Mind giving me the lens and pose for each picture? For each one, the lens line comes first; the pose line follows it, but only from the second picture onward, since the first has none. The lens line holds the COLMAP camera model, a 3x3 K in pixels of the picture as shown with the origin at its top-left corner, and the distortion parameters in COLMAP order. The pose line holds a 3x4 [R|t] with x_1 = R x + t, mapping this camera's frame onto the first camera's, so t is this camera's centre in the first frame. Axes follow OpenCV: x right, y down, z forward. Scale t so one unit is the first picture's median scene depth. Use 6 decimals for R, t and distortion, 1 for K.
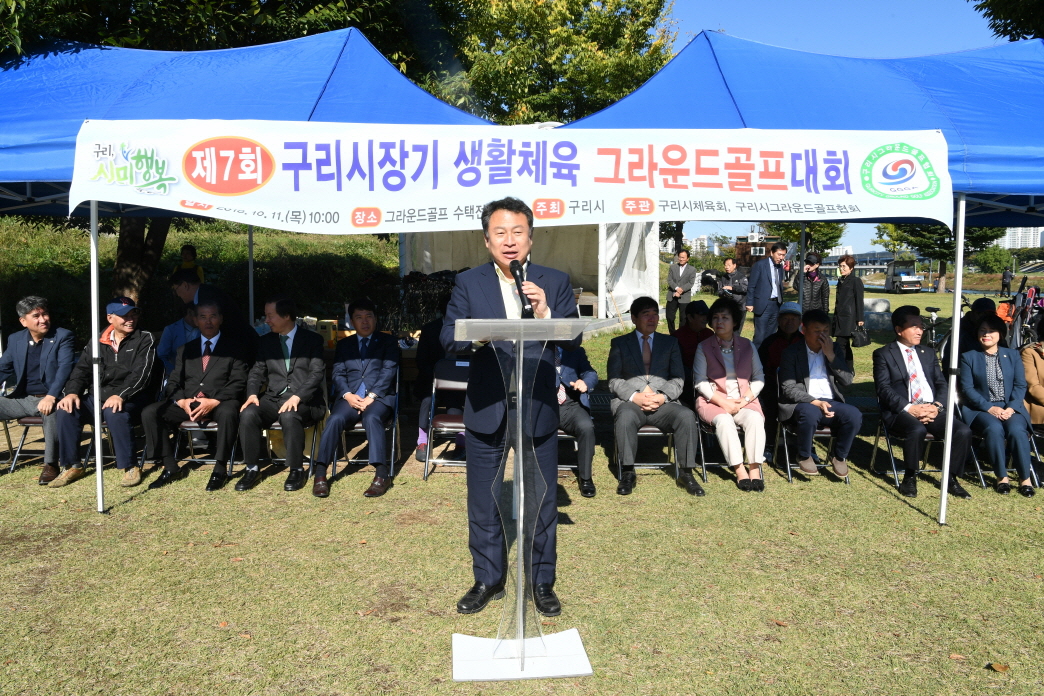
lens RADIAL K [[772.8, 0, 517.4], [0, 772.8, 337.4], [0, 0, 1]] dist [-0.050893, 0.004629]
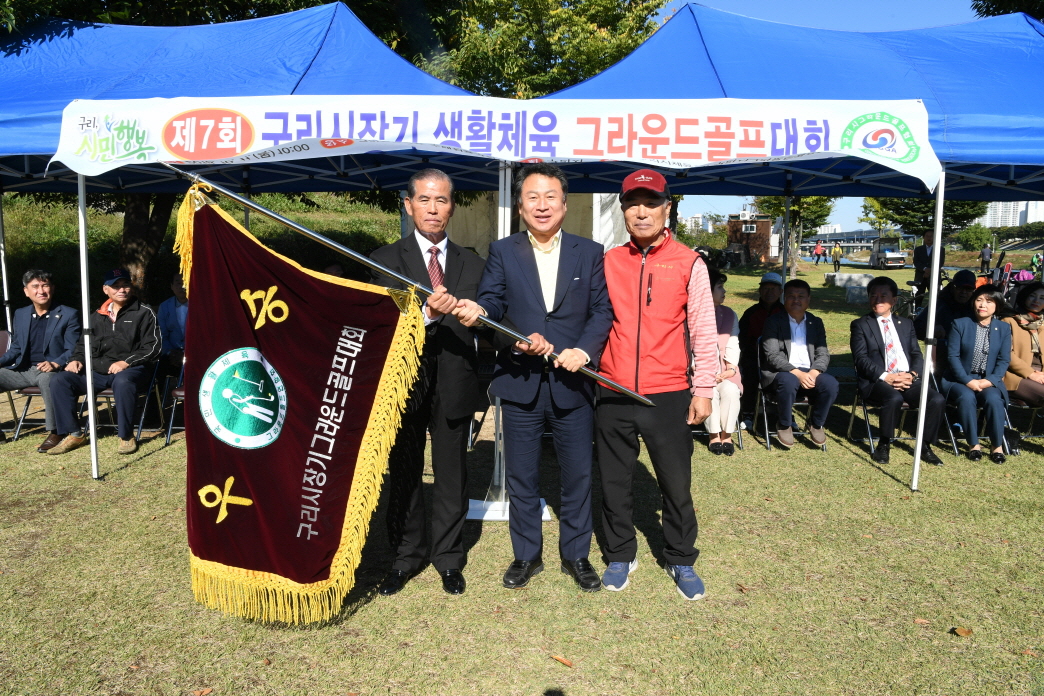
lens RADIAL K [[736.2, 0, 518.1], [0, 736.2, 347.3], [0, 0, 1]] dist [-0.052039, -0.008325]
pose [[0.999998, -0.000683, -0.002049, 0.023791], [0.000780, 0.998846, 0.048028, 0.005413], [0.002013, -0.048029, 0.998844, 0.029823]]
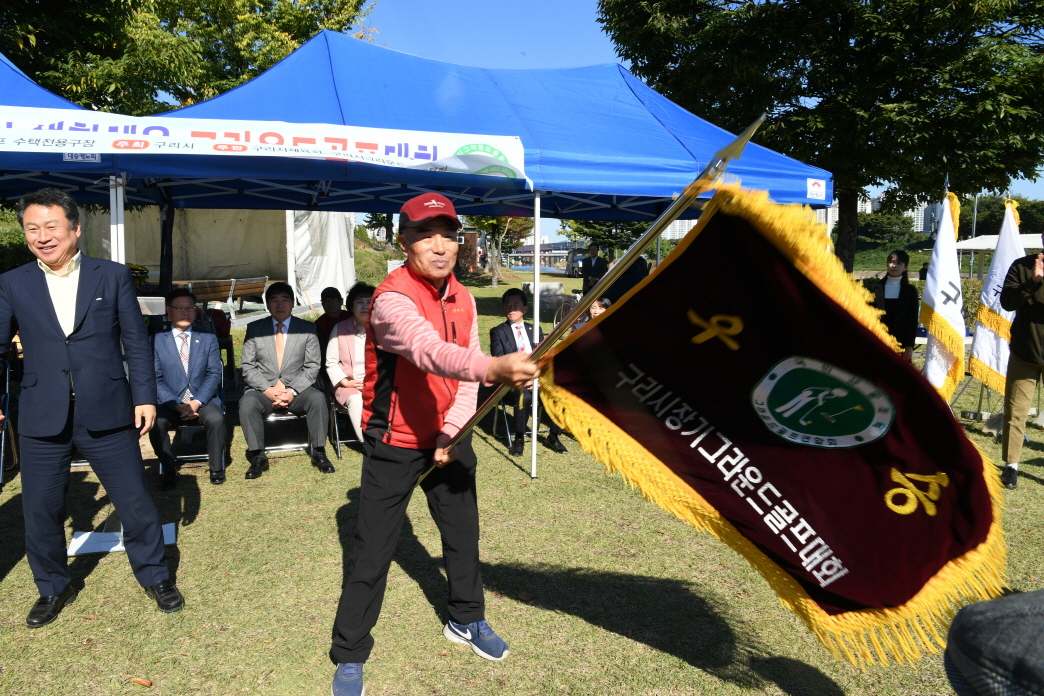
lens RADIAL K [[736.2, 0, 520.7], [0, 736.2, 341.9], [0, 0, 1]] dist [-0.052039, -0.008325]
pose [[0.930546, -0.041310, 0.363838, 0.121218], [0.031625, 0.998970, 0.032540, 0.002601], [-0.364808, -0.018773, 0.930894, -0.026687]]
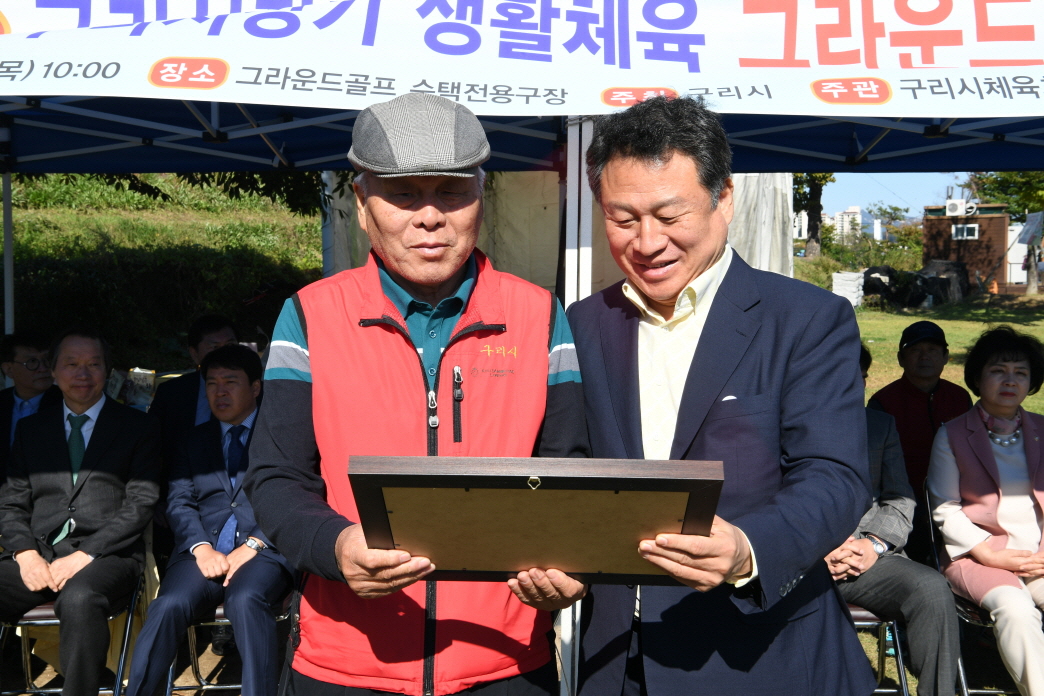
lens RADIAL K [[1331.3, 0, 511.9], [0, 1331.3, 343.4], [0, 0, 1]] dist [0.151574, 0.000000]
pose [[0.999845, -0.010226, -0.014330, -0.016321], [0.009743, 0.999394, -0.033425, -0.018005], [0.014663, 0.033280, 0.999338, 0.185035]]
